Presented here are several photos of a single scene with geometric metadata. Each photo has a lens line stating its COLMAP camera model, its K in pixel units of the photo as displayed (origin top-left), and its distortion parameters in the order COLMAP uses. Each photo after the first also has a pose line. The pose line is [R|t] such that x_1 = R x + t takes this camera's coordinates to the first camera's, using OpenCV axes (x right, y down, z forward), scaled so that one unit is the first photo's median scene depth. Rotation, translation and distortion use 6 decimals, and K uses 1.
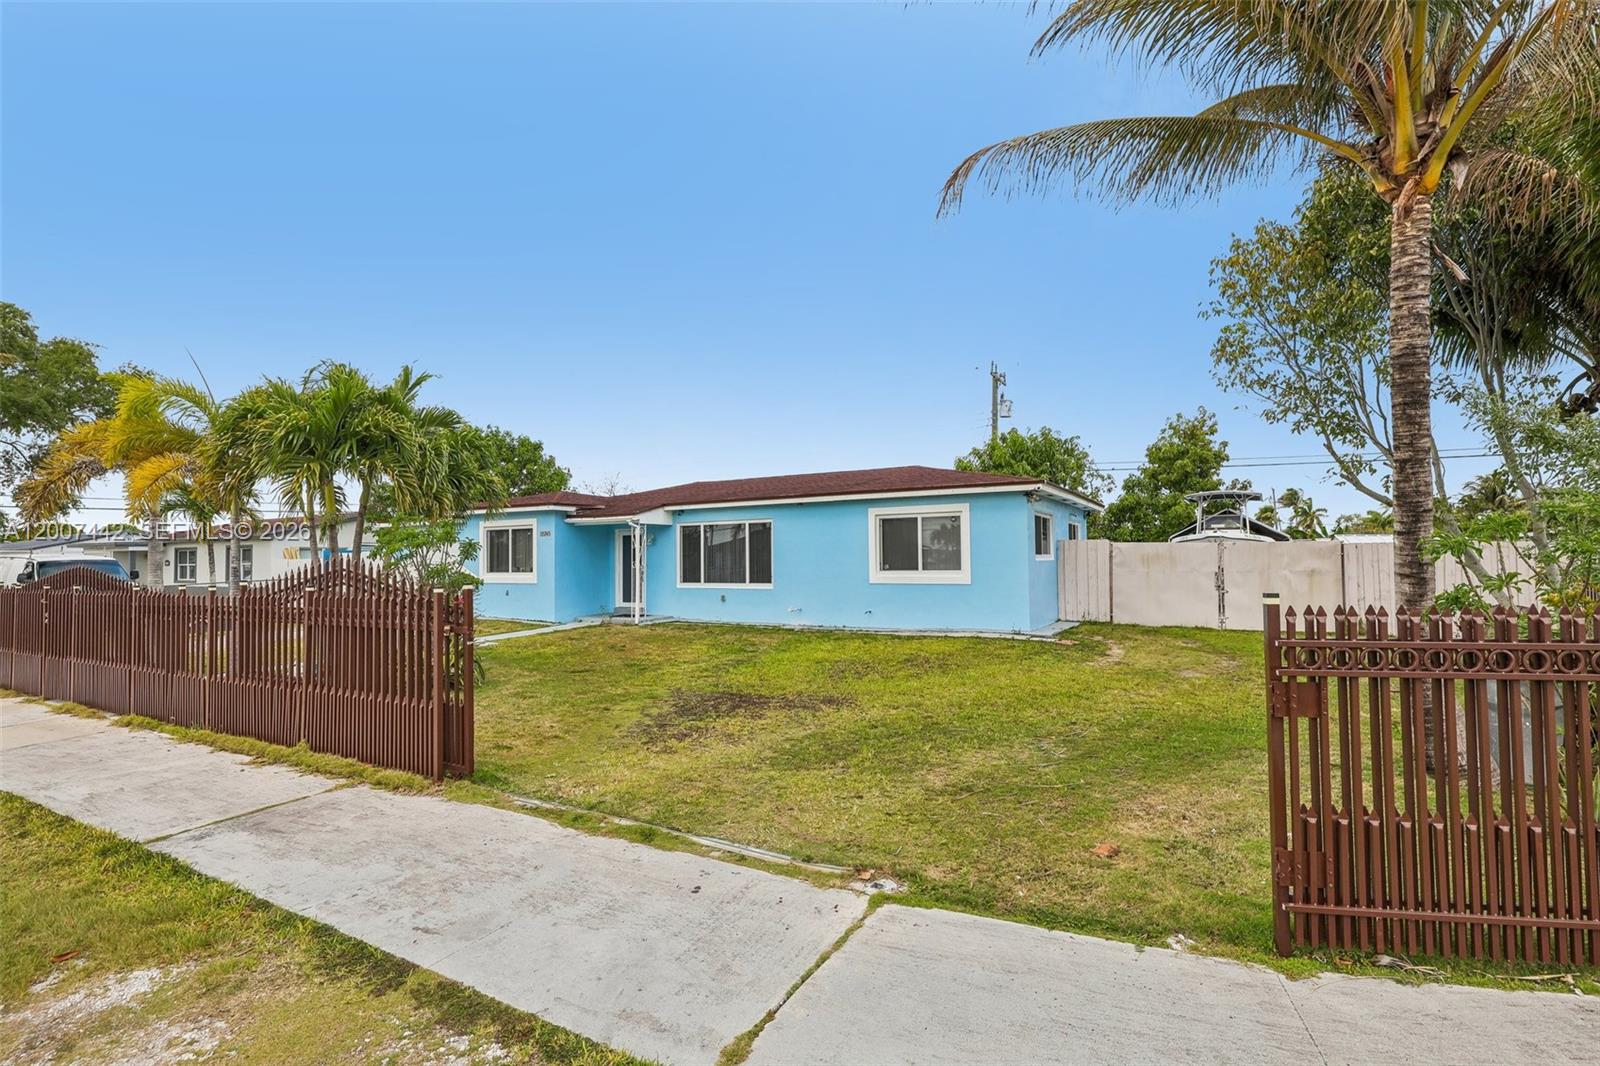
lens RADIAL K [[736.6, 0, 795.9], [0, 736.6, 536.6], [0, 0, 1]] dist [0.002363, 0.000378]
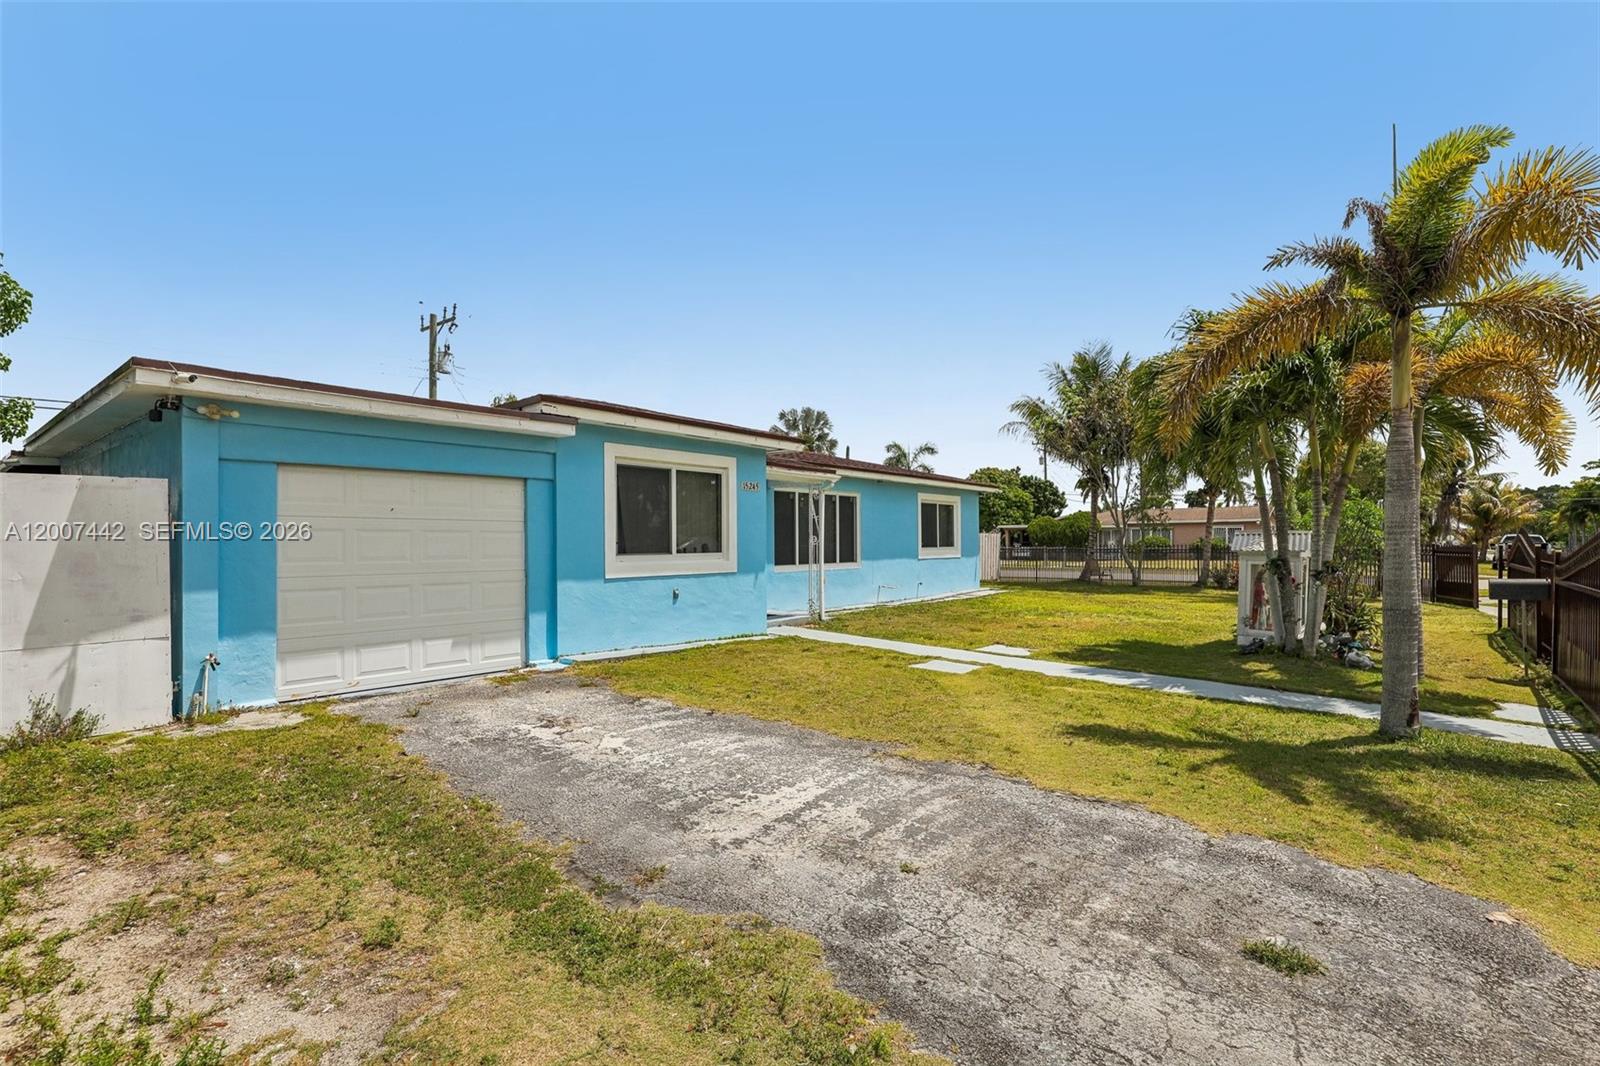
lens RADIAL K [[736.6, 0, 810.1], [0, 736.6, 534.7], [0, 0, 1]] dist [0.002363, 0.000378]
pose [[0.151122, 0.018232, 0.988347, -0.912975], [-0.032041, 0.999395, -0.013536, 0.040554], [-0.987996, -0.029622, 0.151615, 0.861558]]
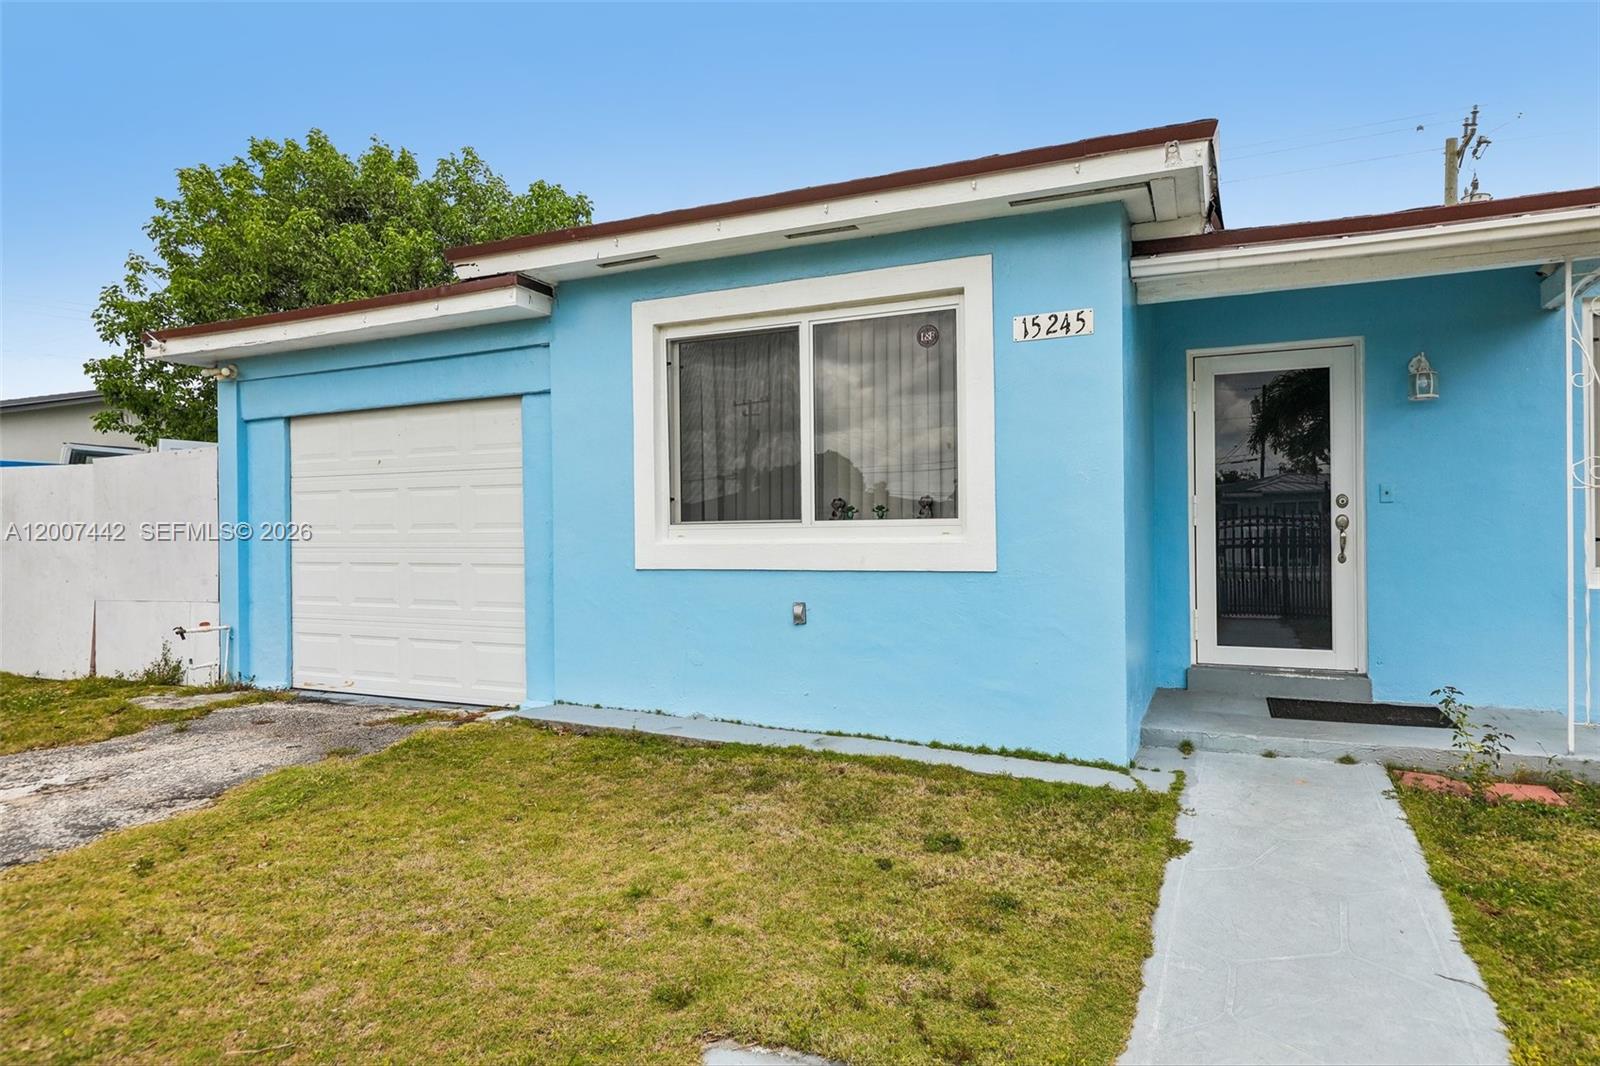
lens RADIAL K [[953.6, 0, 805.2], [0, 953.6, 532.8], [0, 0, 1]] dist [0.001499, 0.000102]
pose [[0.995547, -0.000363, 0.094262, -0.432332], [-0.002915, 0.999396, 0.034634, 0.043593], [-0.094218, -0.034755, 0.994945, 0.744226]]
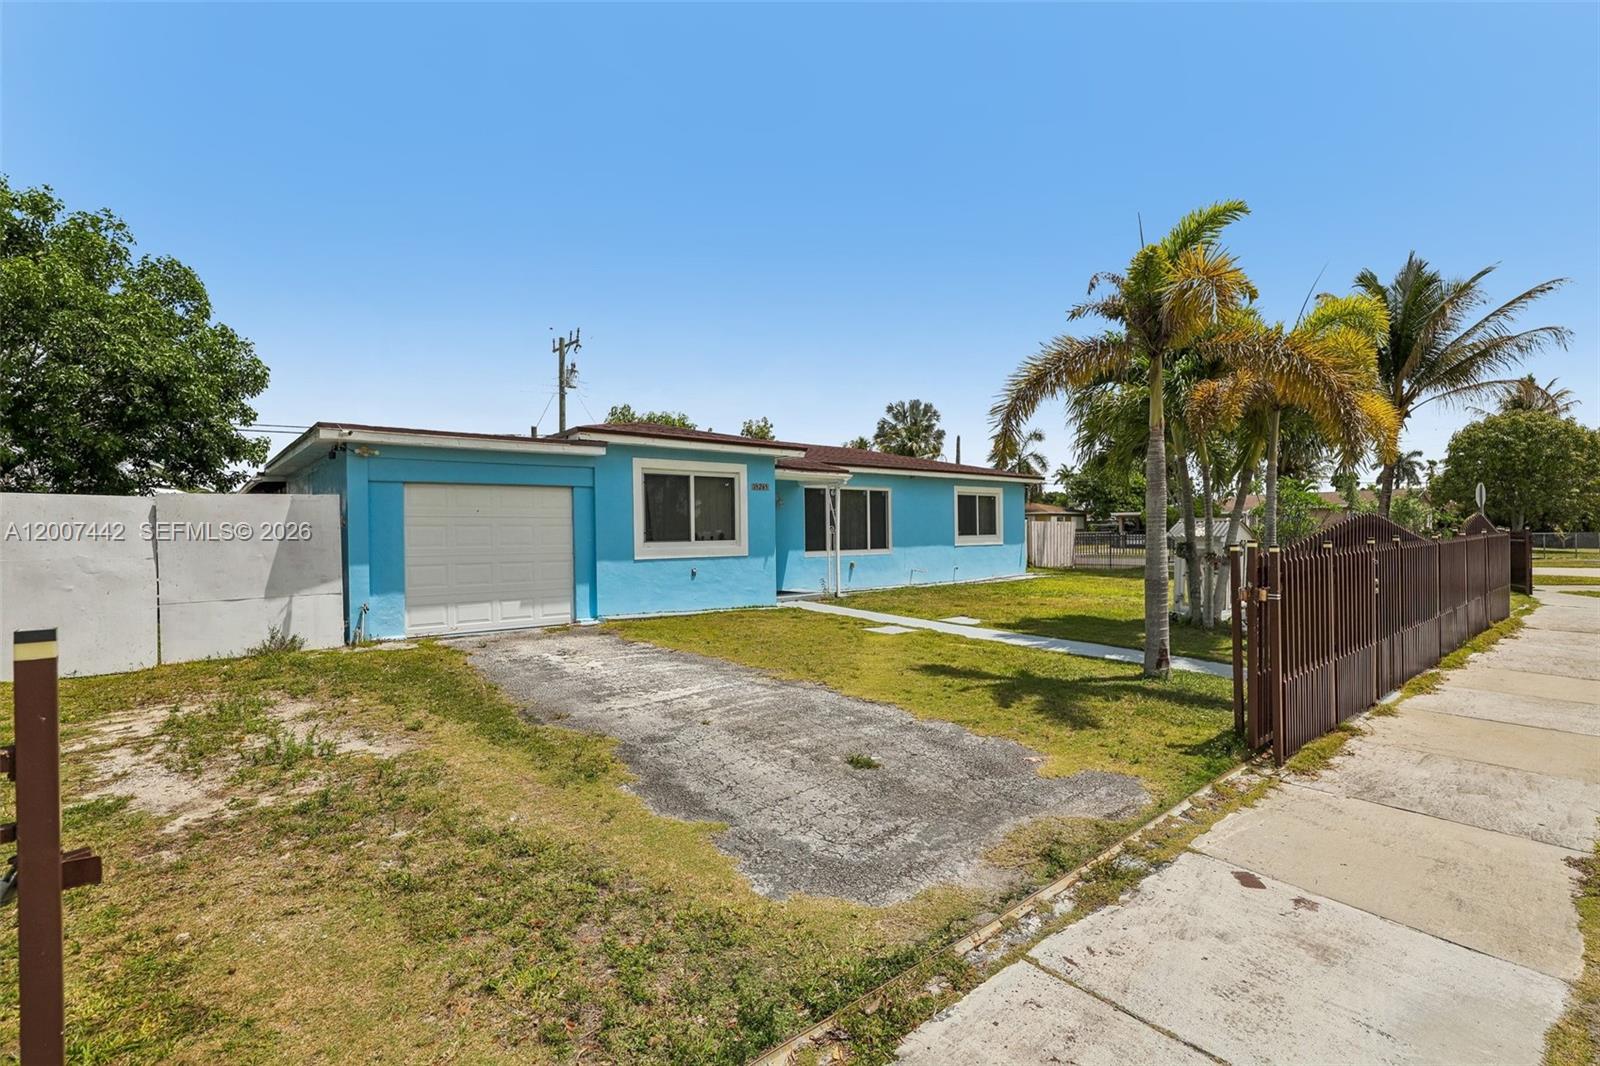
lens RADIAL K [[736.6, 0, 810.1], [0, 736.6, 535.0], [0, 0, 1]] dist [0.002363, 0.000378]
pose [[0.328611, 0.002151, 0.944463, -1.013935], [-0.025866, 0.999643, 0.006723, 0.037257], [-0.944111, -0.026639, 0.328550, 0.710790]]
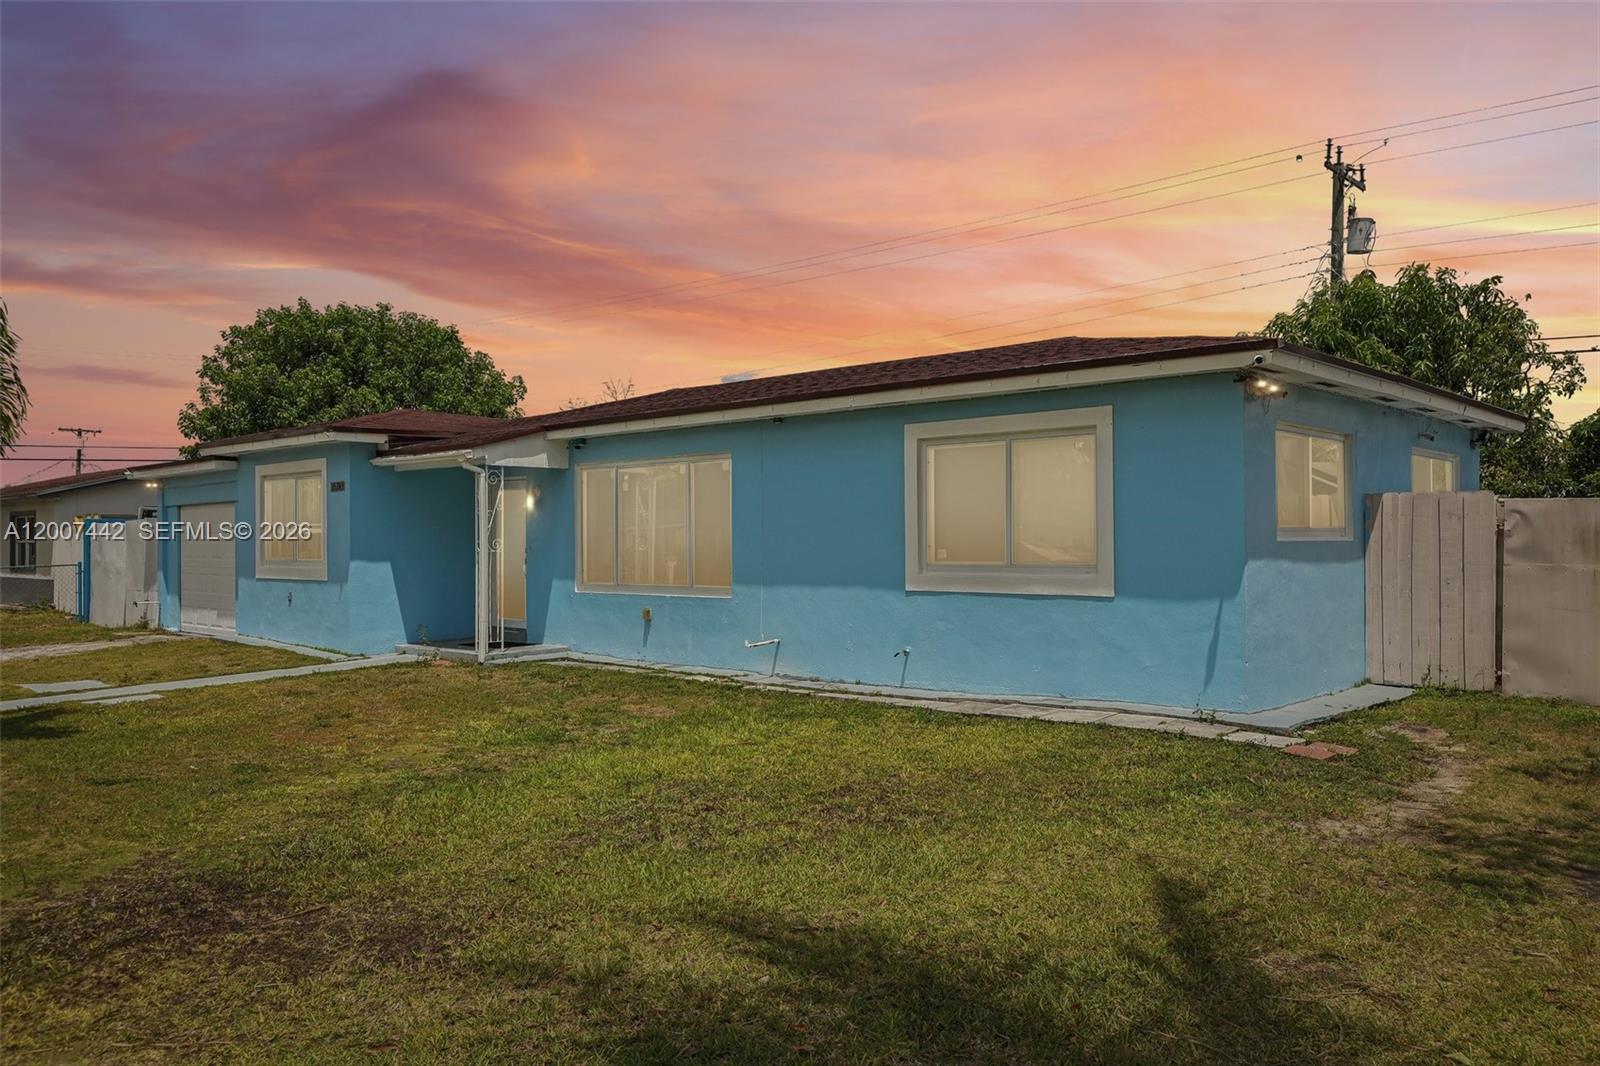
lens RADIAL K [[1186.6, 0, 800.7], [0, 1186.6, 533.8], [0, 0, 1]] dist [0.008428, 0.005394]
pose [[0.976481, 0.002271, -0.215593, 0.168425], [0.004413, 0.999524, 0.030518, 0.004991], [0.215559, -0.030752, 0.976006, 0.236221]]
